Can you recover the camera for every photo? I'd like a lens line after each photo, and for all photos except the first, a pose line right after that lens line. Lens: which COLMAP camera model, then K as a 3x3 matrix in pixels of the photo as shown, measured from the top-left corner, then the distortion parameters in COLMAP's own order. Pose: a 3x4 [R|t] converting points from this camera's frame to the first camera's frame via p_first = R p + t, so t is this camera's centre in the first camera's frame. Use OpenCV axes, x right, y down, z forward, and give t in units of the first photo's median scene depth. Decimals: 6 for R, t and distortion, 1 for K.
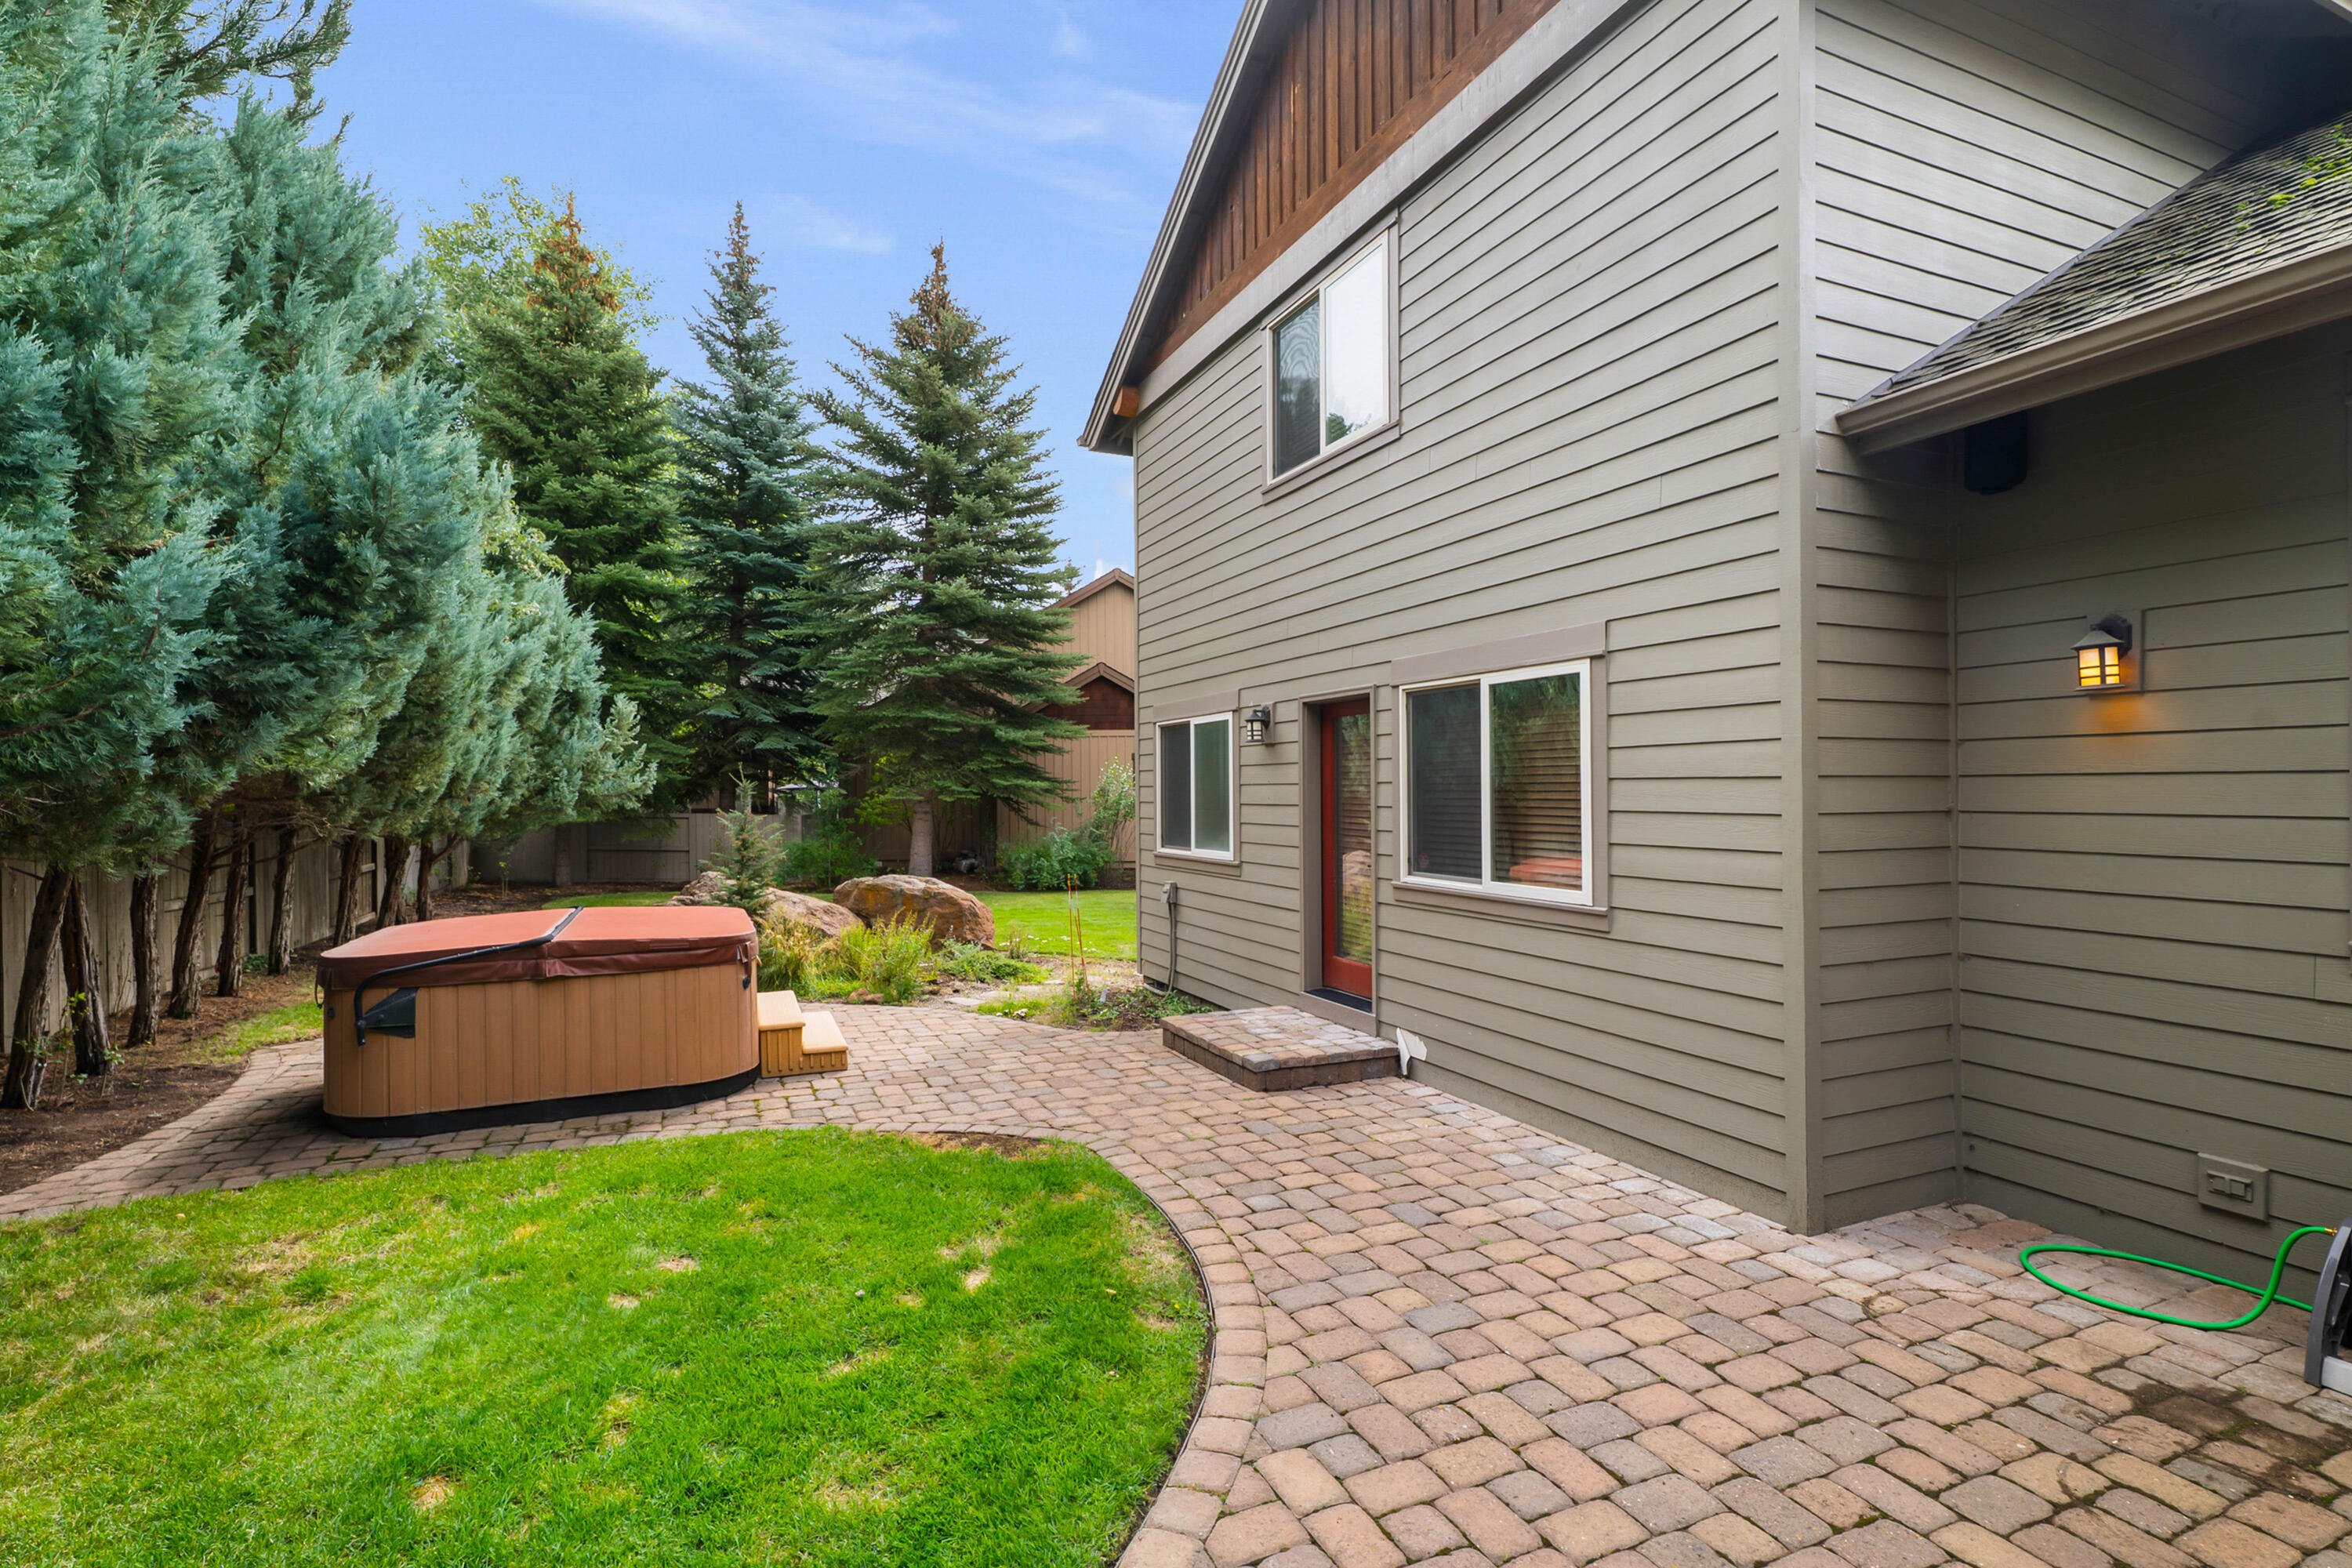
lens RADIAL K [[1033.2, 0, 1176.0], [0, 1033.2, 784.0], [0, 0, 1]] dist [-0.001046, 0.000126]
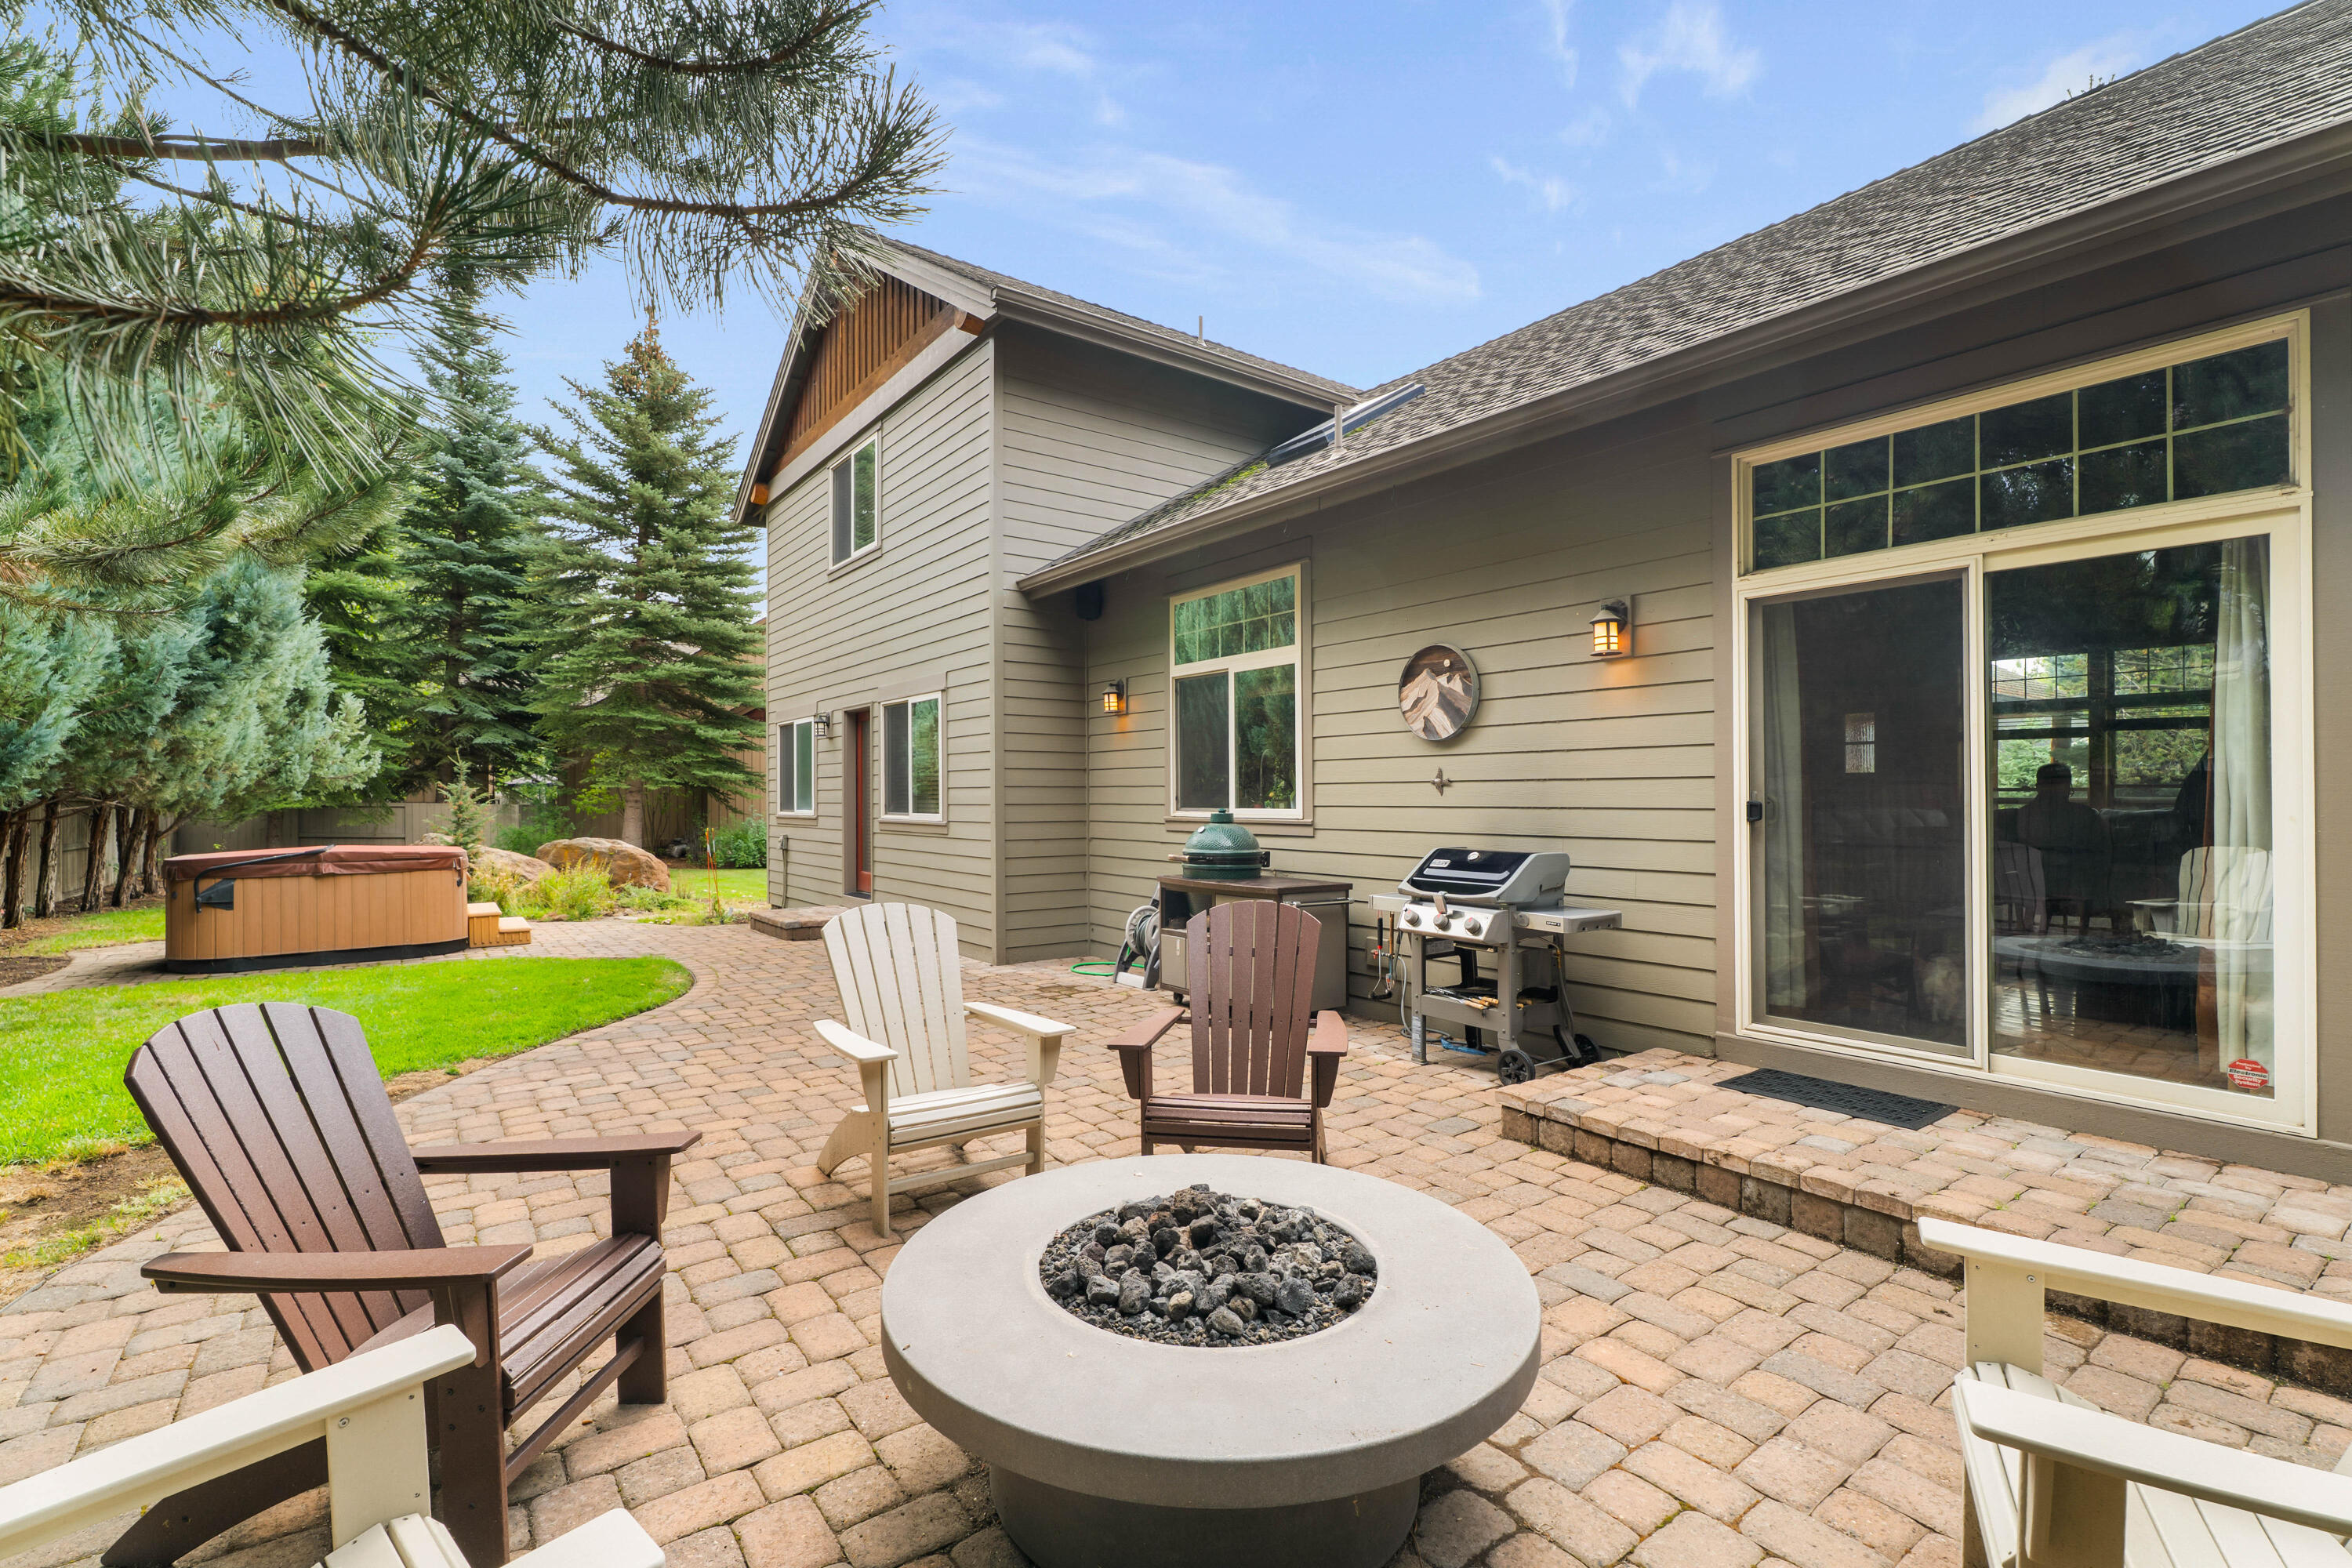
lens RADIAL K [[1067.6, 0, 1136.8], [0, 1067.6, 794.7], [0, 0, 1]] dist [-0.001405, -0.000453]
pose [[0.986138, 0.006725, 0.165794, 0.109360], [-0.006828, 0.999977, 0.000052, 0.017165], [-0.165789, -0.001183, 0.986160, -0.255464]]
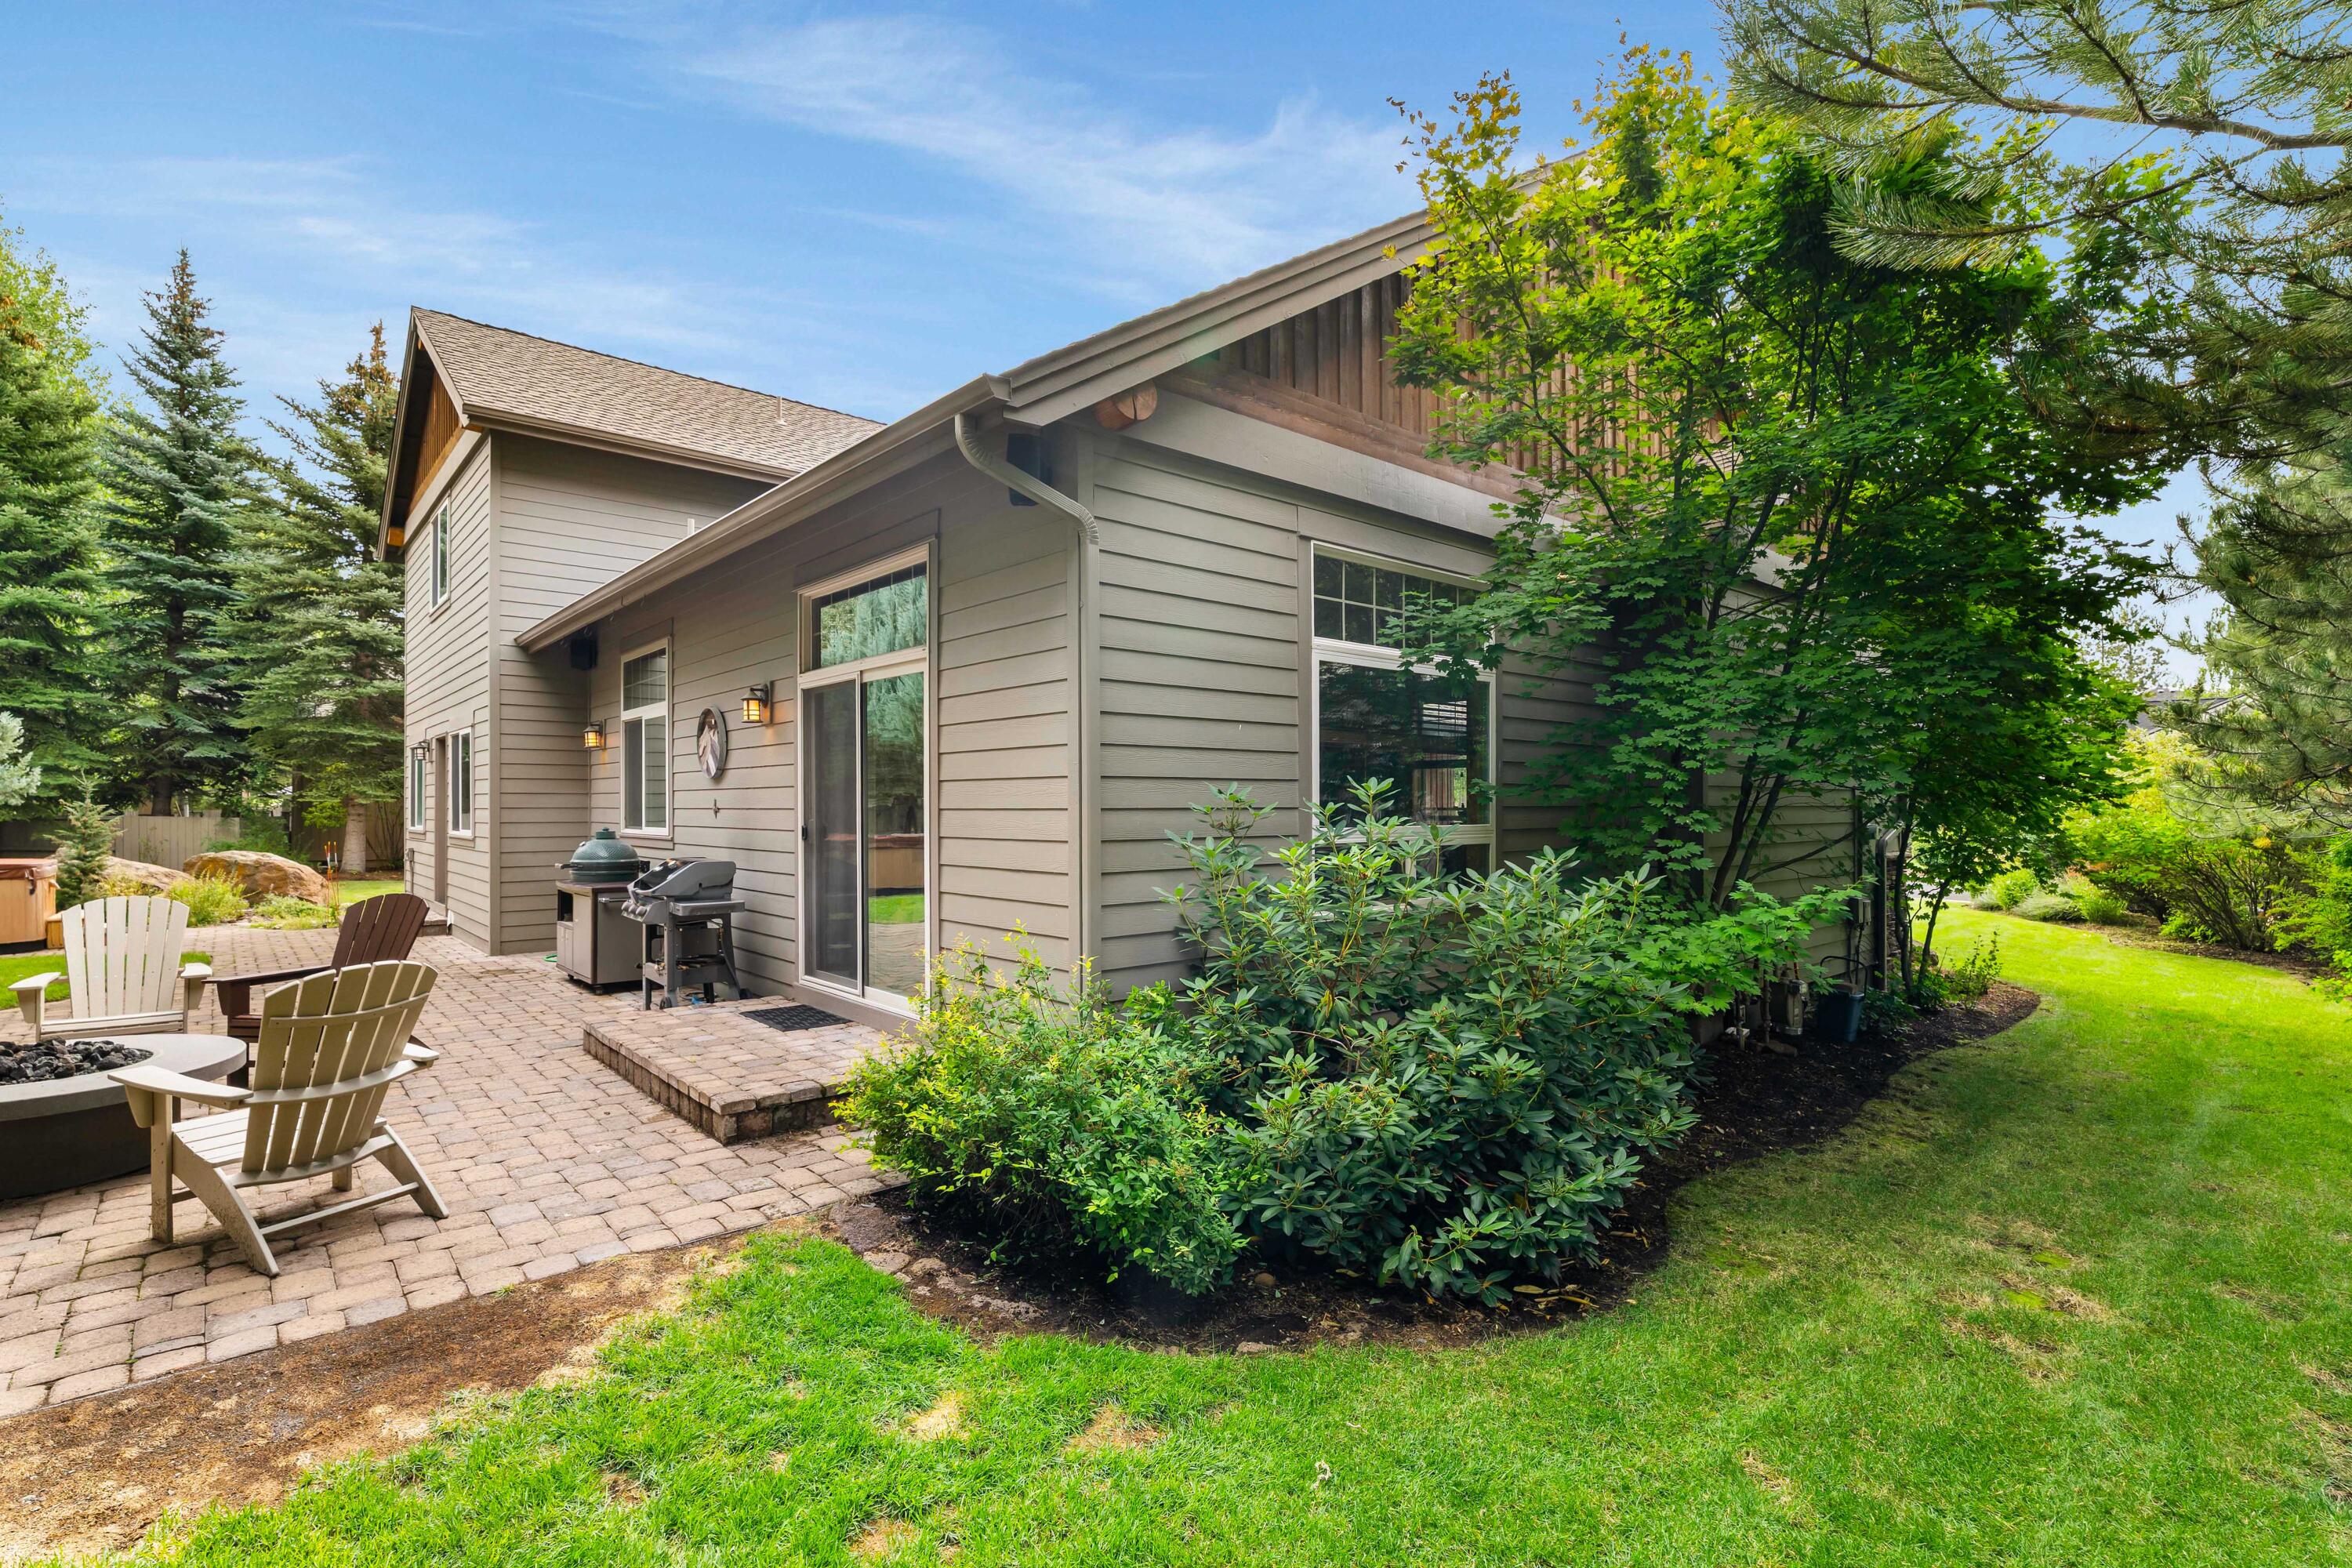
lens RADIAL K [[1114.1, 0, 1167.9], [0, 1114.1, 795.7], [0, 0, 1]] dist [-0.001703, -0.000268]
pose [[0.966414, 0.009510, 0.256814, 0.327099], [-0.007900, 0.999942, -0.007299, 0.008727], [-0.256868, 0.005025, 0.966433, -0.452244]]
